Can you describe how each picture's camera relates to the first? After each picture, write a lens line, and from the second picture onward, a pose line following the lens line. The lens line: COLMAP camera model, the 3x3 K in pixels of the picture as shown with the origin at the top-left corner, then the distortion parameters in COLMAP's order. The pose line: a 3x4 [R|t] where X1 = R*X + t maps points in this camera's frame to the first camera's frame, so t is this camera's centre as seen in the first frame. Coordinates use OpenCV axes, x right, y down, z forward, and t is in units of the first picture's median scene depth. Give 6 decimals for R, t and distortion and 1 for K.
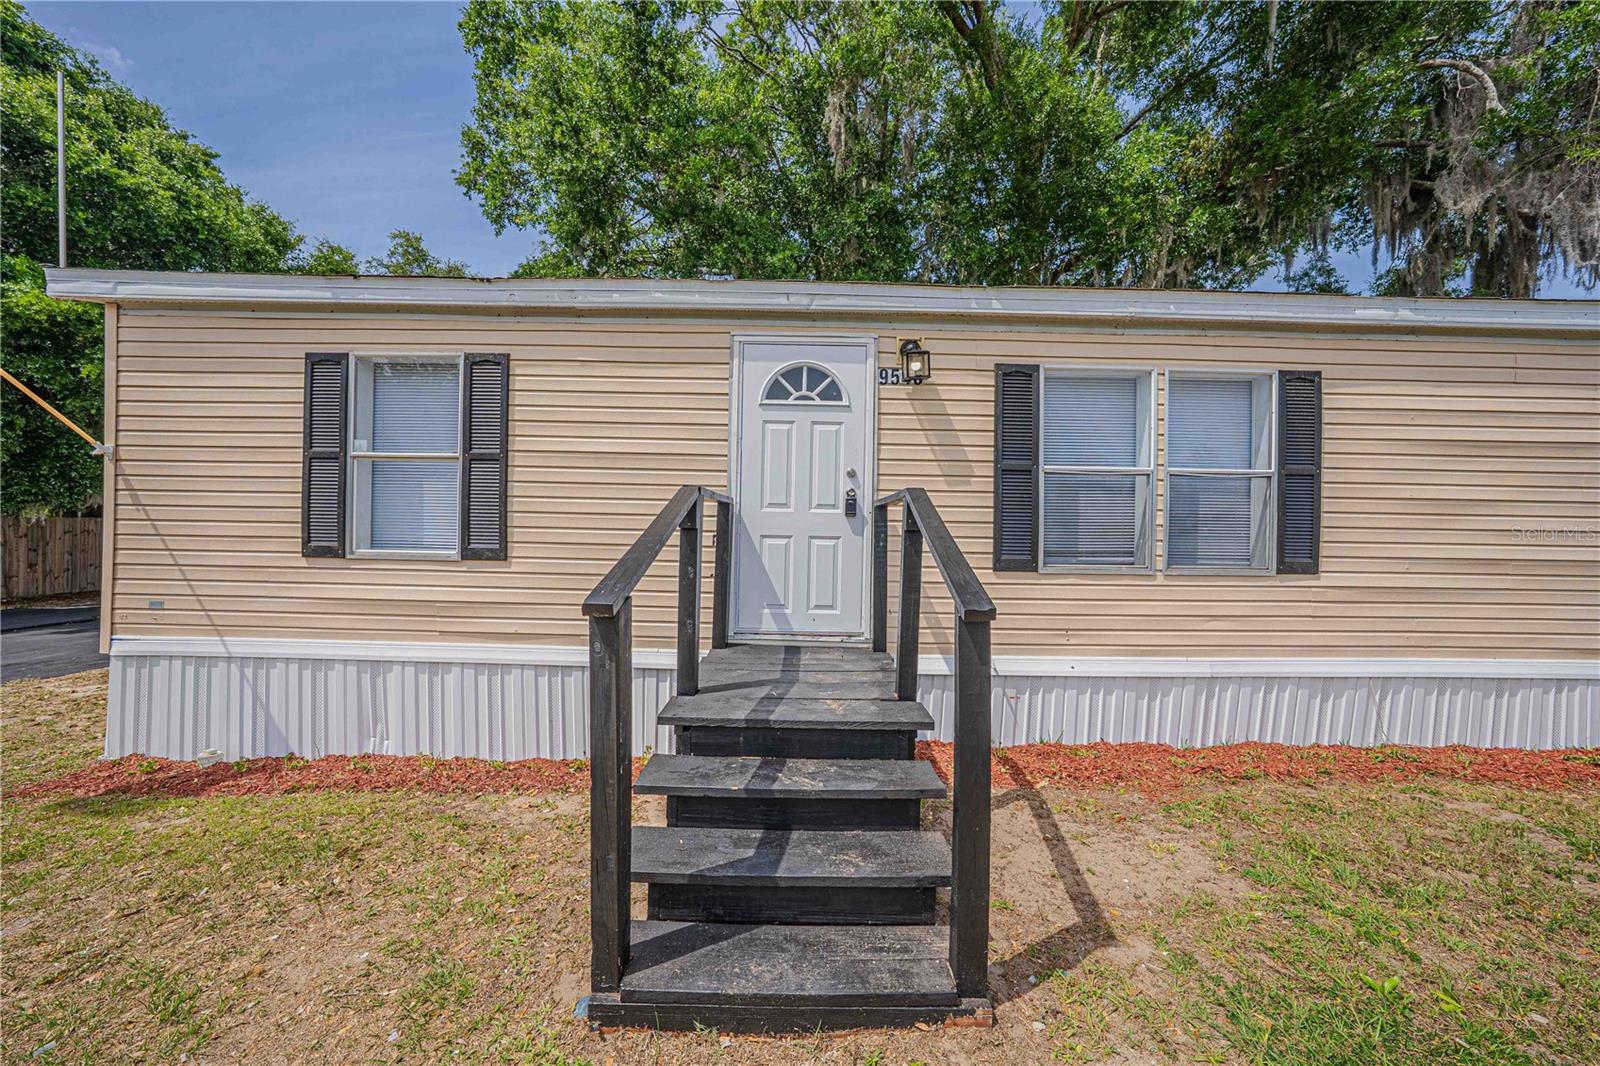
lens RADIAL K [[553.6, 0, 801.5], [0, 553.6, 527.3], [0, 0, 1]] dist [-0.001439, 0.000088]
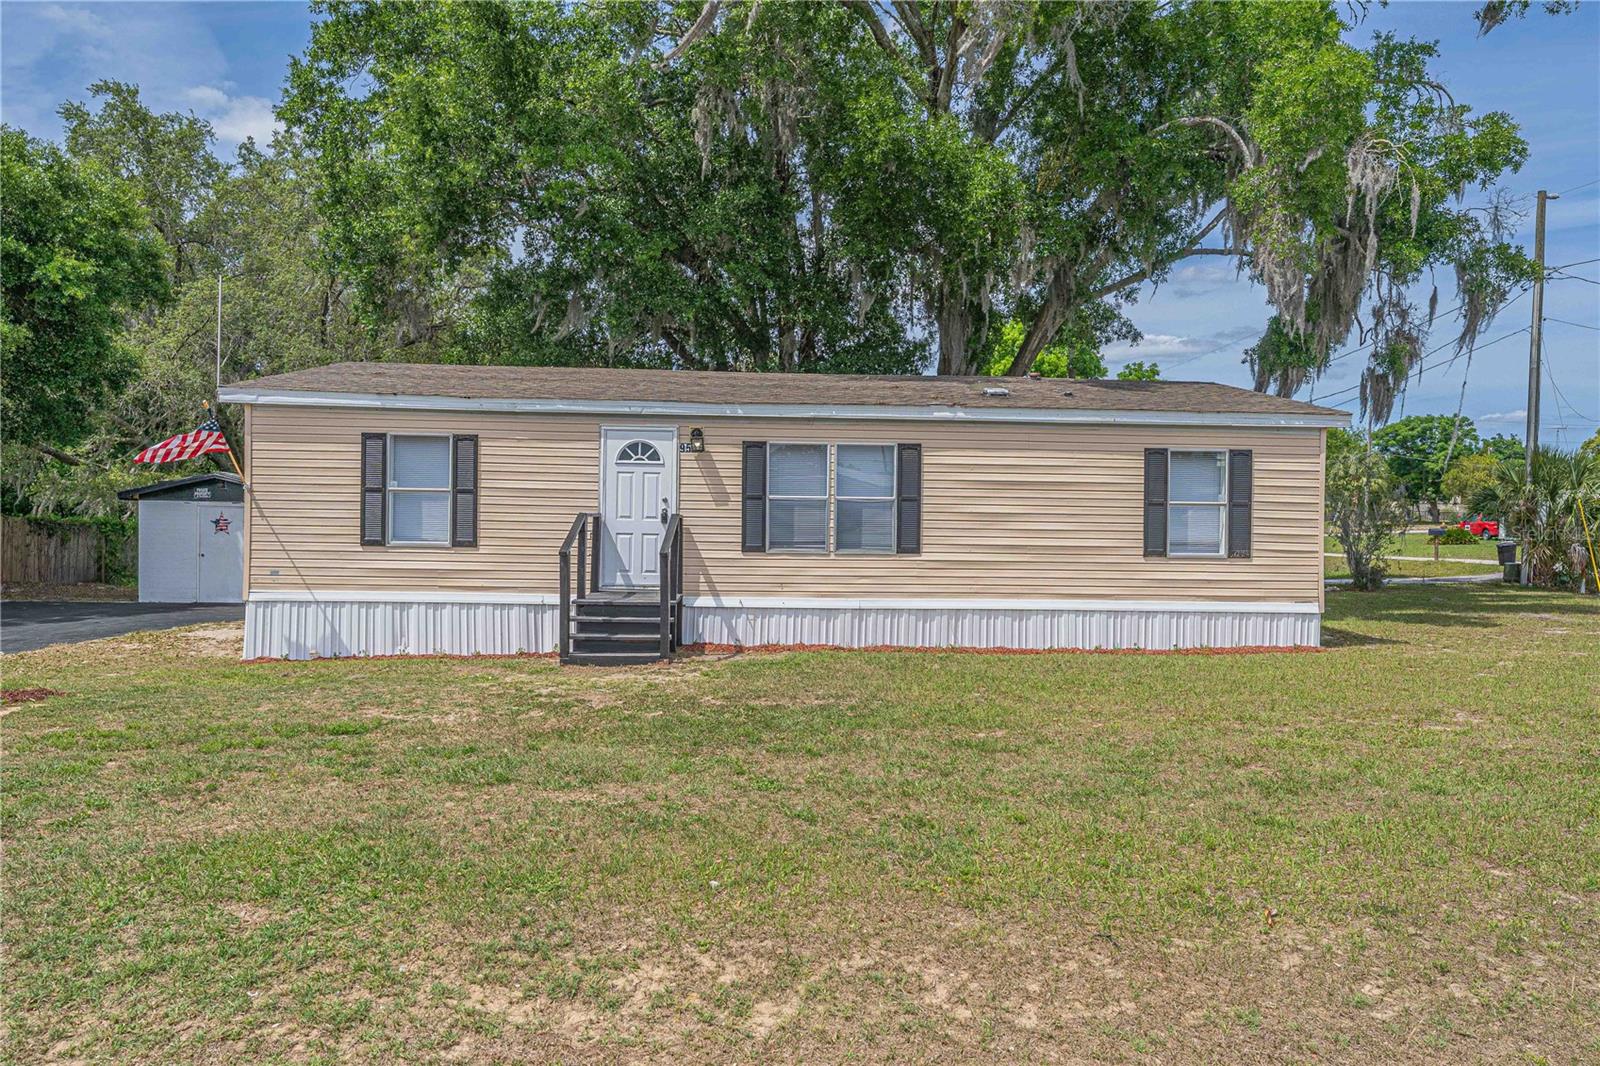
lens RADIAL K [[1086.0, 0, 796.2], [0, 1086.0, 532.1], [0, 0, 1]] dist [0.006808, 0.002273]
pose [[0.998873, -0.001696, 0.047423, 0.353043], [0.001005, 0.999893, 0.014600, -0.041322], [-0.047443, -0.014536, 0.998768, -2.643528]]
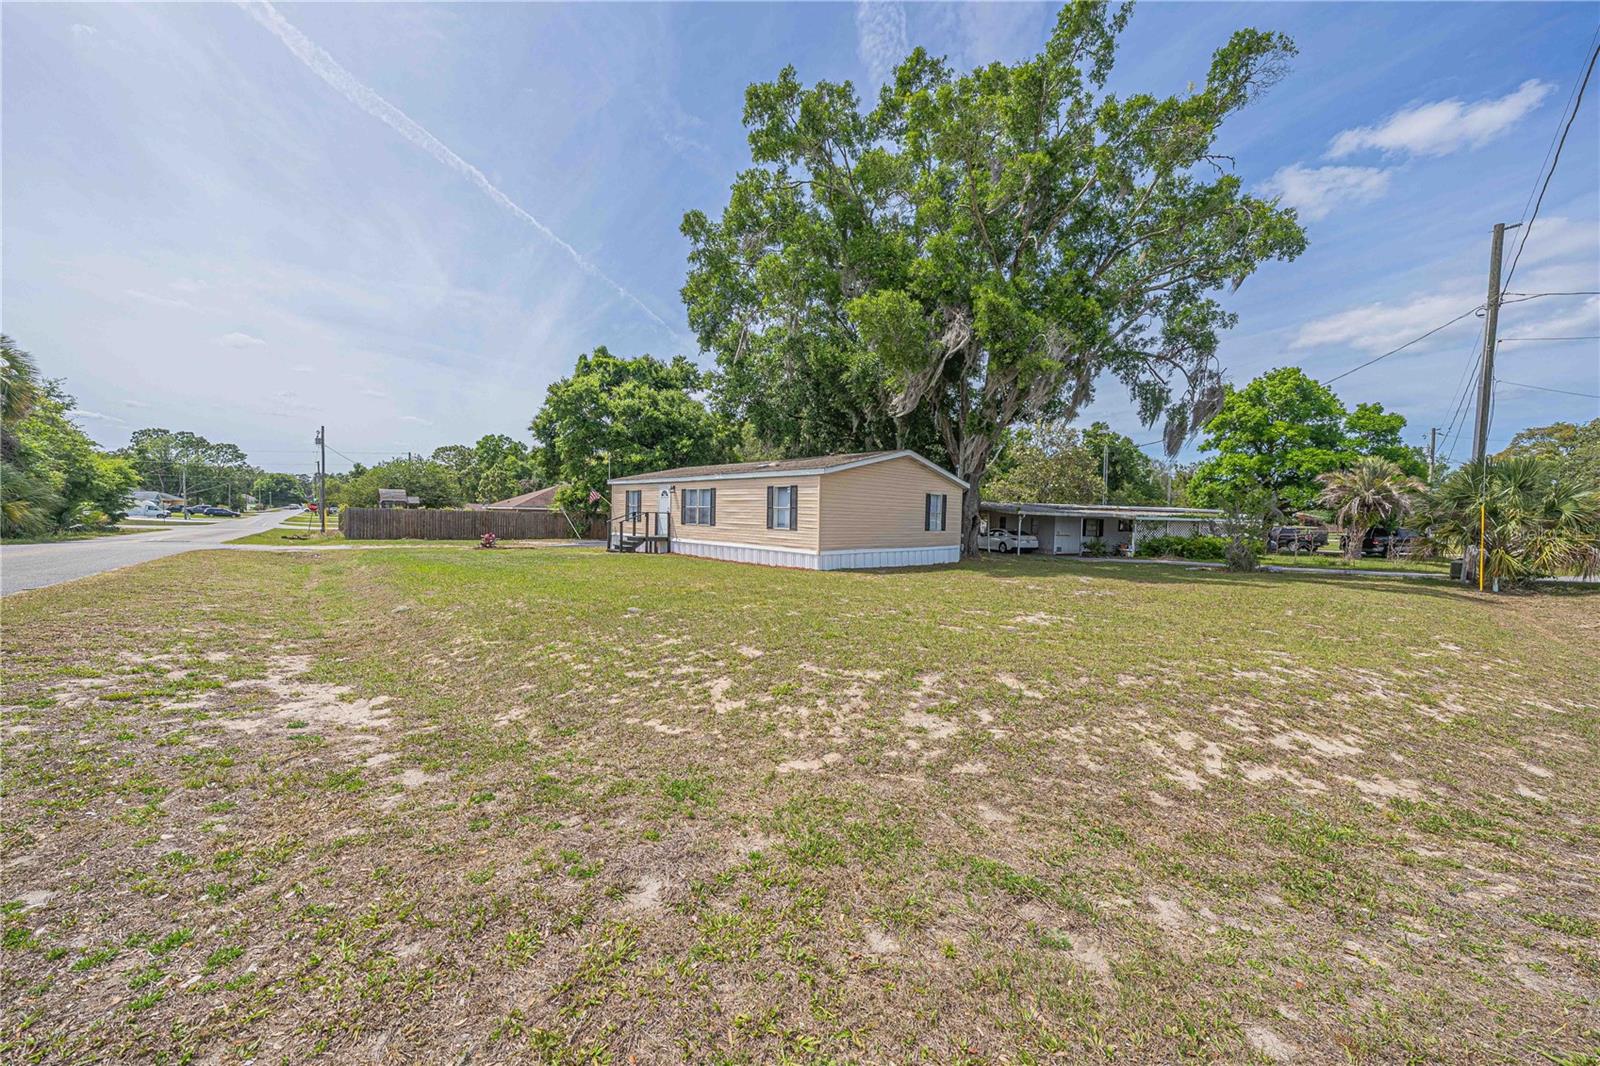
lens RADIAL K [[553.6, 0, 801.5], [0, 553.6, 527.3], [0, 0, 1]] dist [-0.001439, 0.000088]
pose [[0.684302, 0.017880, -0.728979, 5.459670], [-0.010685, 0.999838, 0.014492, 0.012755], [0.729120, -0.002128, 0.684382, -2.067097]]
